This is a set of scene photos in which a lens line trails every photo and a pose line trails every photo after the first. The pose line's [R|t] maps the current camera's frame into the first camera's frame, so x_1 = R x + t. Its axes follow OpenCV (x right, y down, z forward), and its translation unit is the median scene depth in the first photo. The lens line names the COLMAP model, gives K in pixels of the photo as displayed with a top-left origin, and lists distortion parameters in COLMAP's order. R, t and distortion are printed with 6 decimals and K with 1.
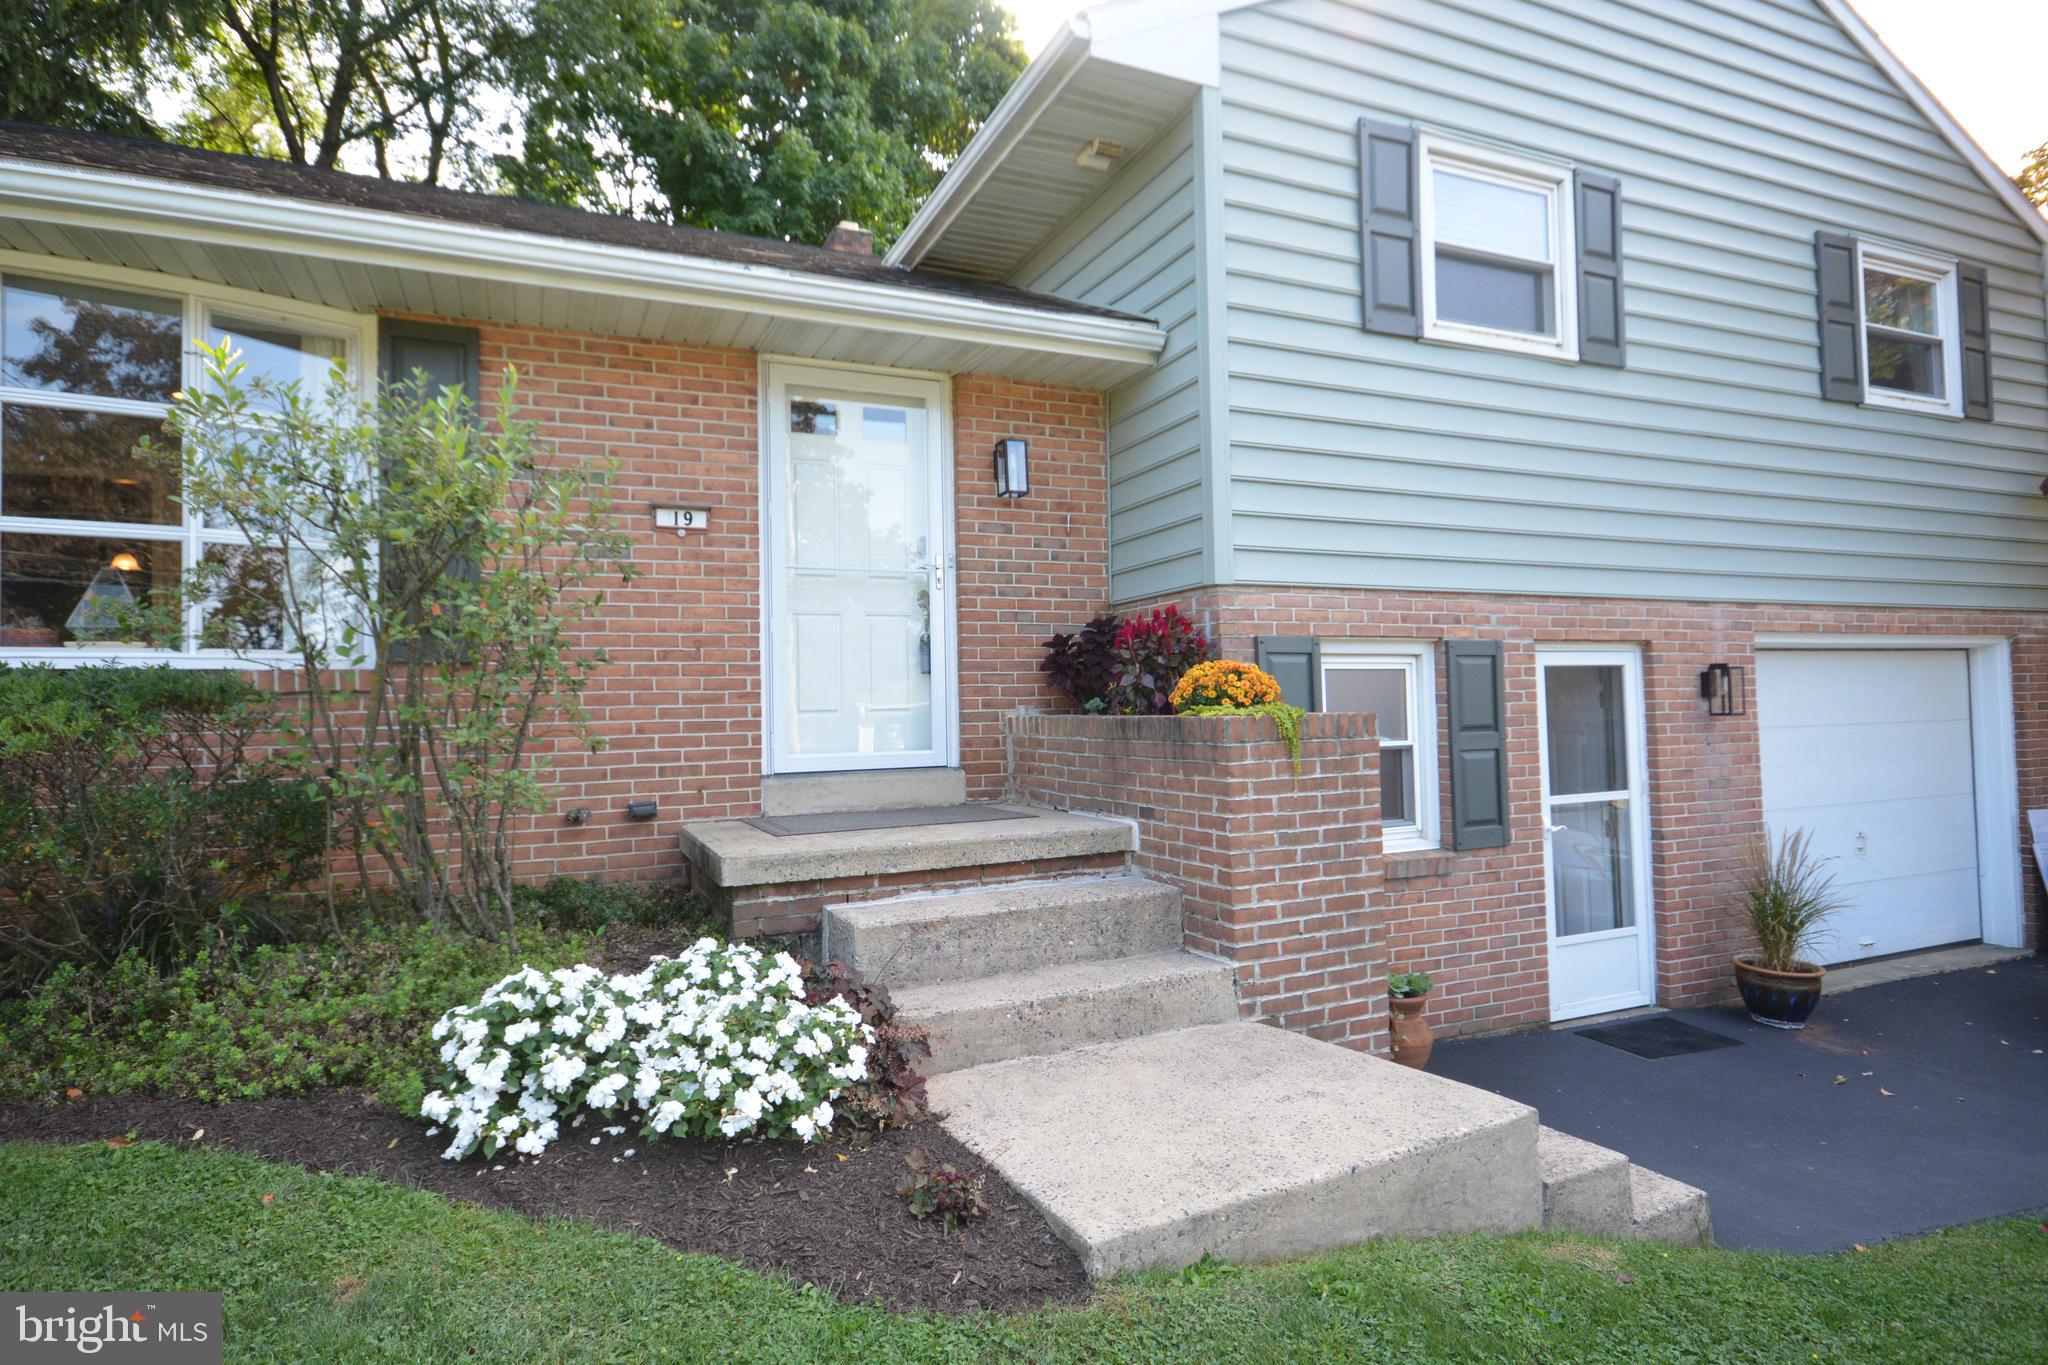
lens RADIAL K [[1096.5, 0, 1014.3], [0, 1096.5, 667.6], [0, 0, 1]] dist [0.015505, 0.002463]
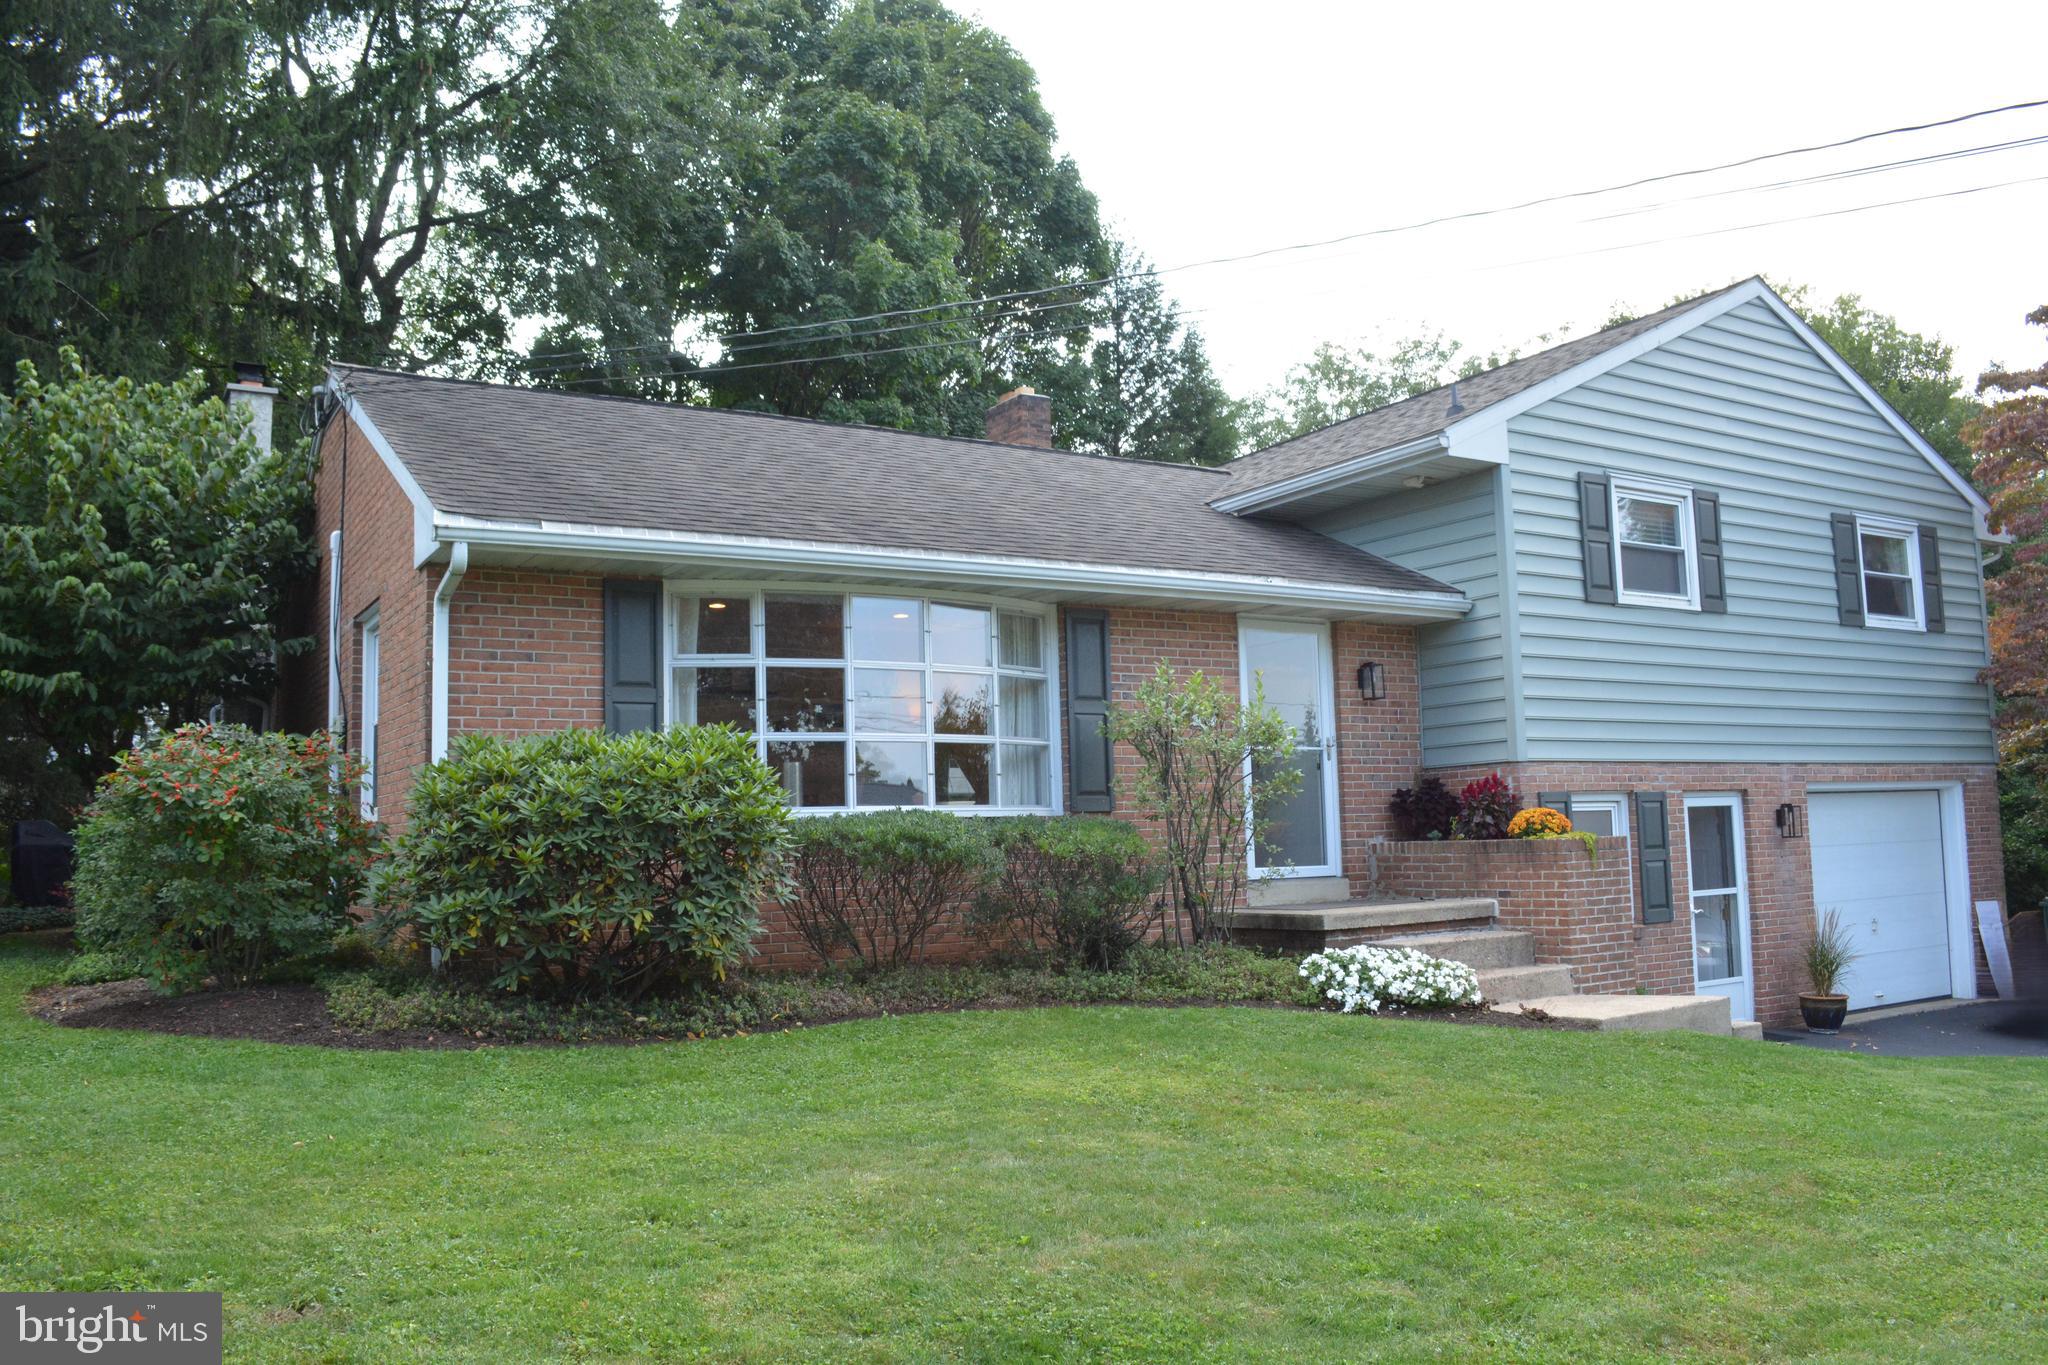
lens RADIAL K [[1633.2, 0, 1028.9], [0, 1633.2, 678.4], [0, 0, 1]] dist [-0.083180, 0.010789]
pose [[0.990689, 0.007712, 0.135929, -0.760630], [0.001633, 0.997649, -0.068506, -0.028806], [-0.136138, 0.068090, 0.988347, -1.148200]]
